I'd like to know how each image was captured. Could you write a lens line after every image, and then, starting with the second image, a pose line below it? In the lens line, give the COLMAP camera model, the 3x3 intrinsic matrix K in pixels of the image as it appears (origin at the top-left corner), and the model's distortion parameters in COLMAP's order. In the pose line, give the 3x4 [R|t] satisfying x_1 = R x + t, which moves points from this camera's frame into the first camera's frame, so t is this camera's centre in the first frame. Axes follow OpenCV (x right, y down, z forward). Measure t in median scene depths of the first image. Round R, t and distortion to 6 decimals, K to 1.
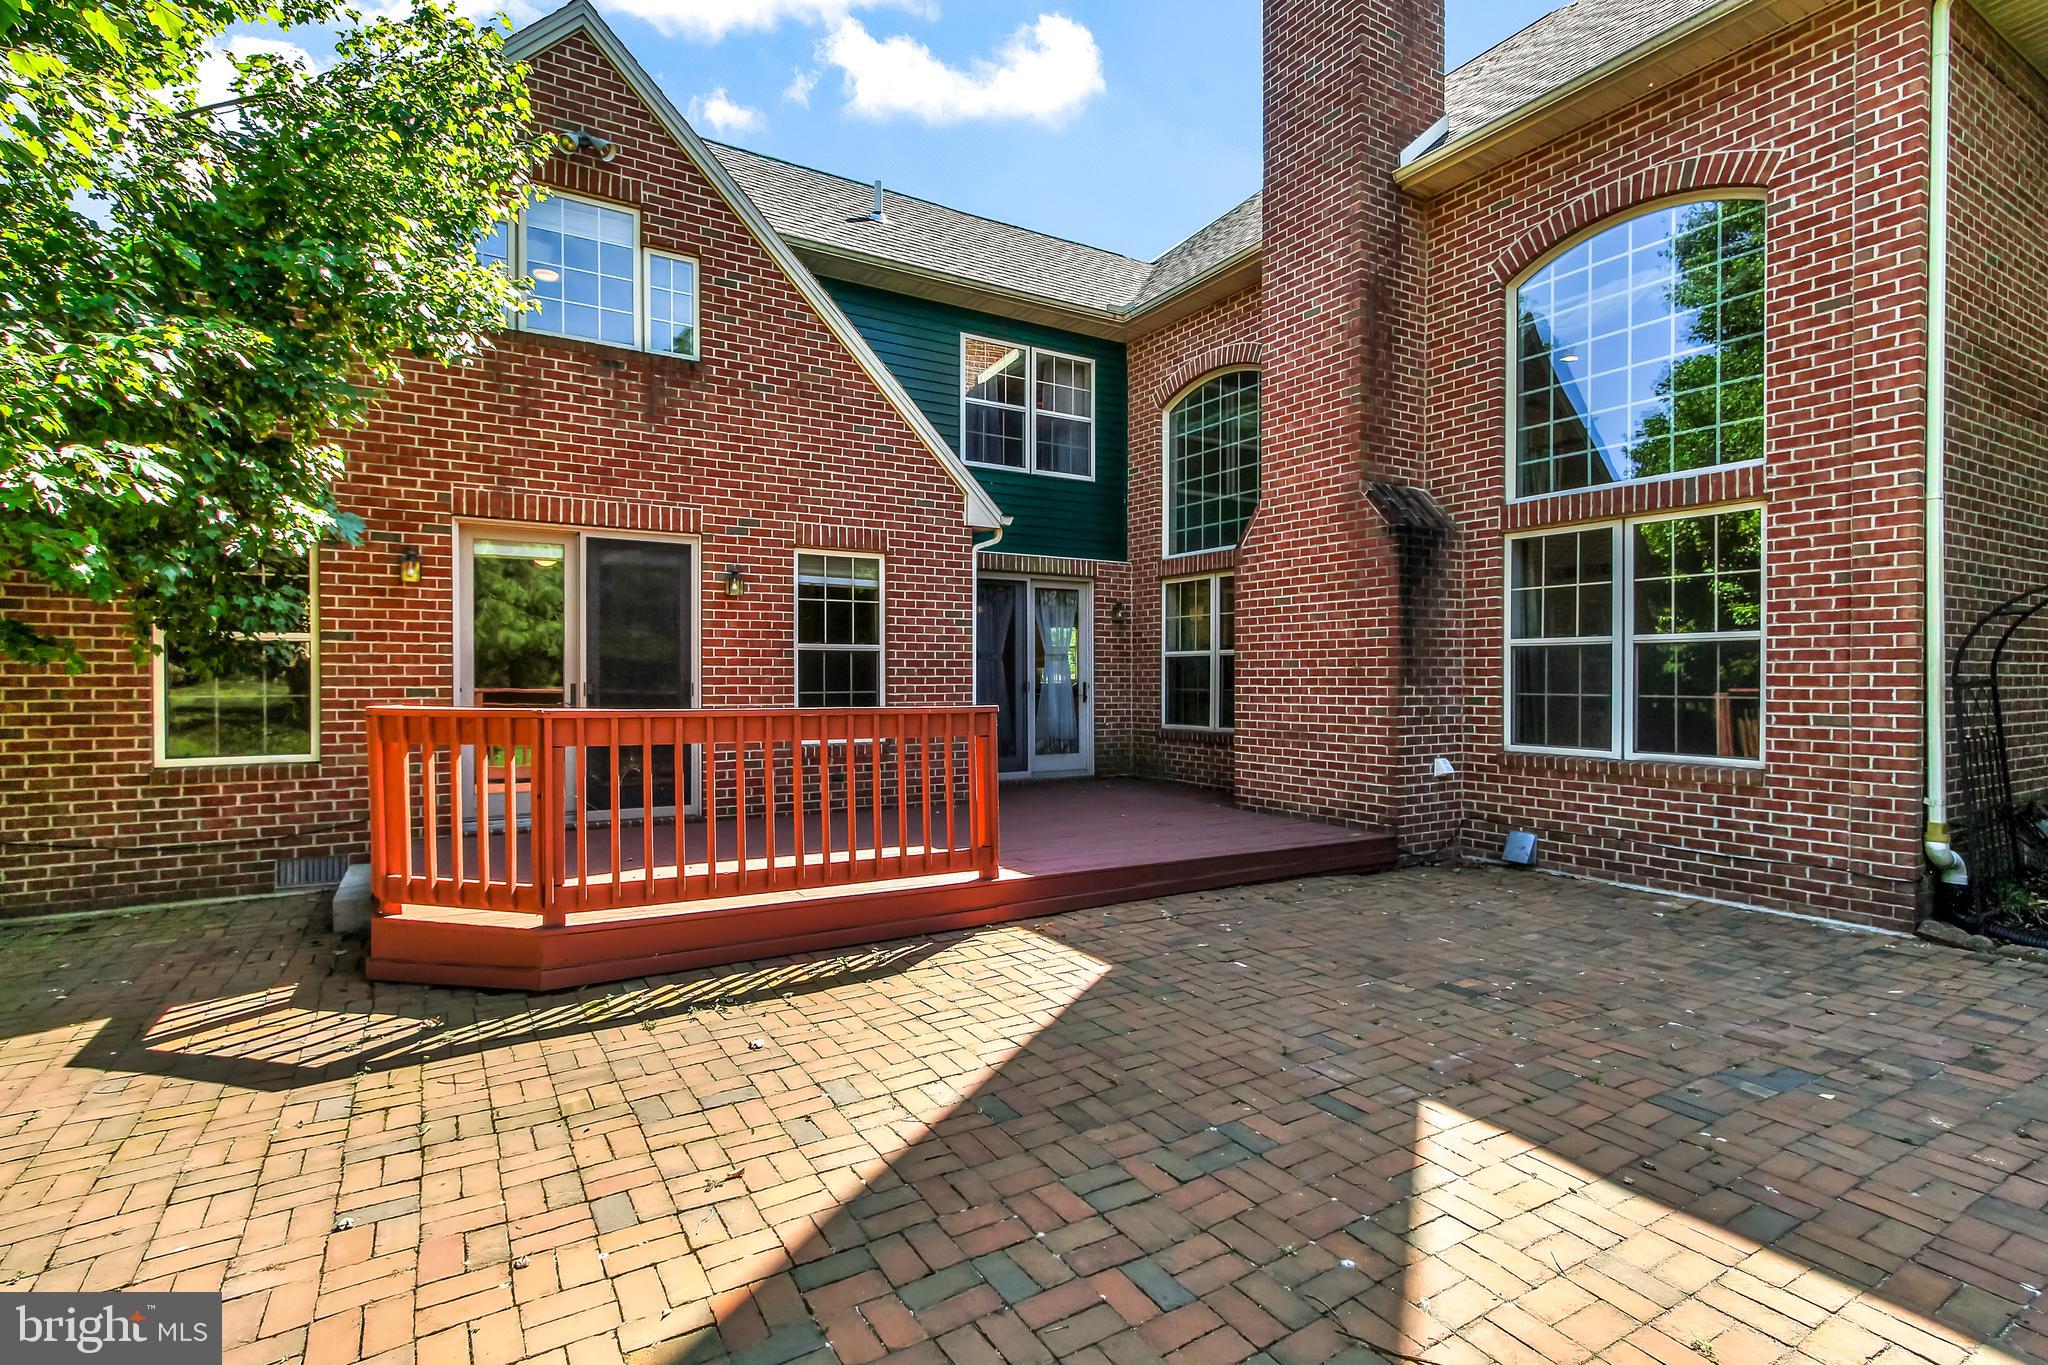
lens RADIAL K [[931.5, 0, 1037.7], [0, 931.5, 675.1], [0, 0, 1]] dist [0.004785, 0.000662]
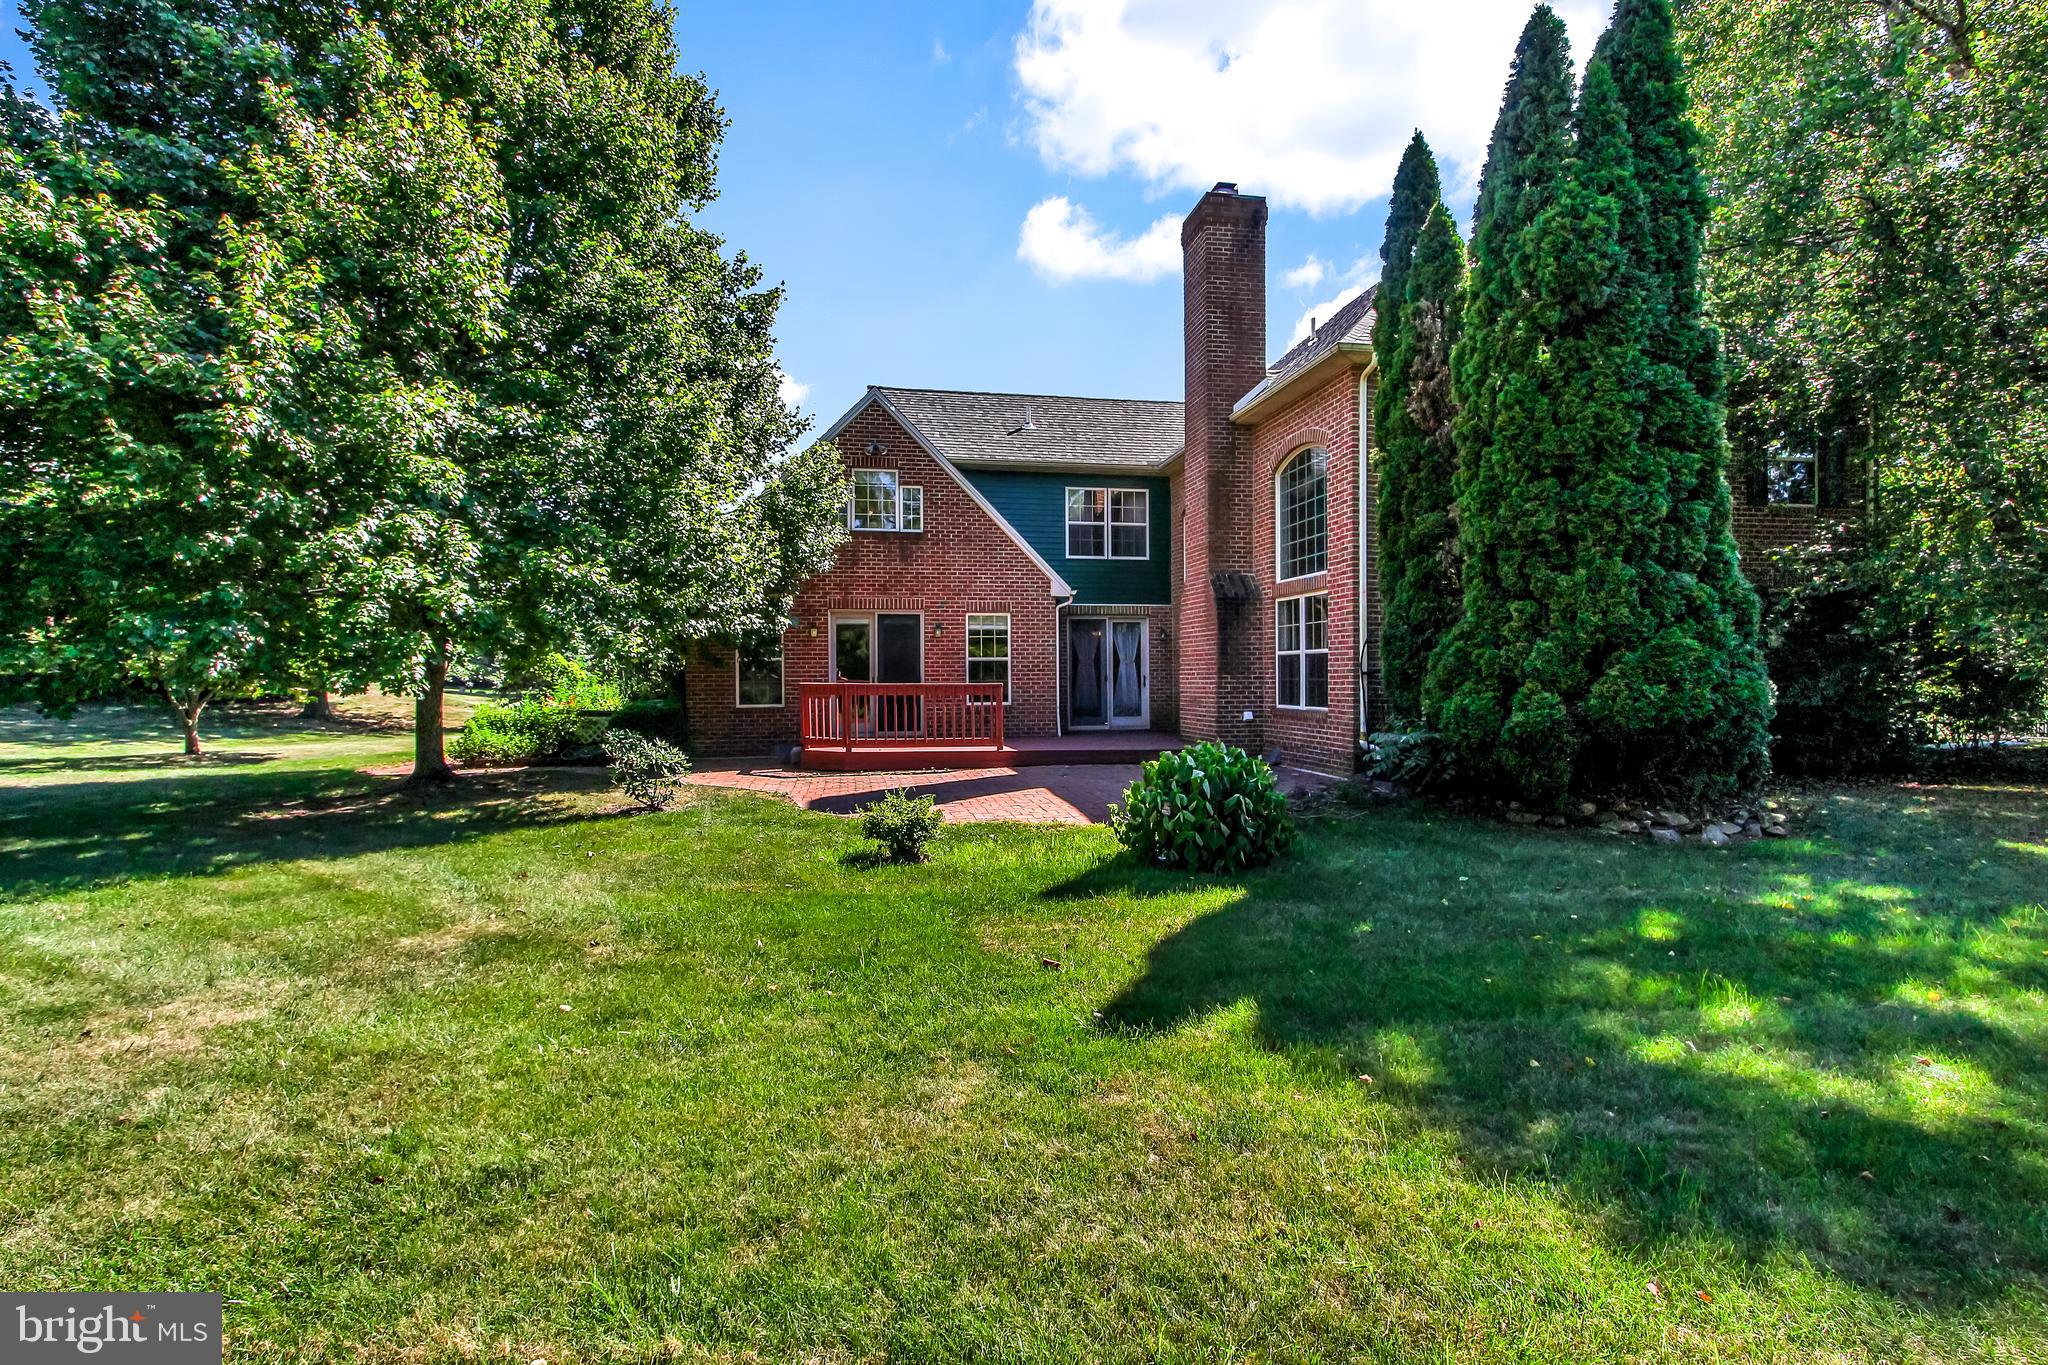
lens RADIAL K [[931.5, 0, 1017.5], [0, 931.5, 682.3], [0, 0, 1]] dist [0.004785, 0.000662]
pose [[0.921273, -0.001665, -0.388913, 0.671488], [0.005357, 0.999950, 0.008410, 0.006284], [0.388879, -0.009832, 0.921236, -0.915370]]
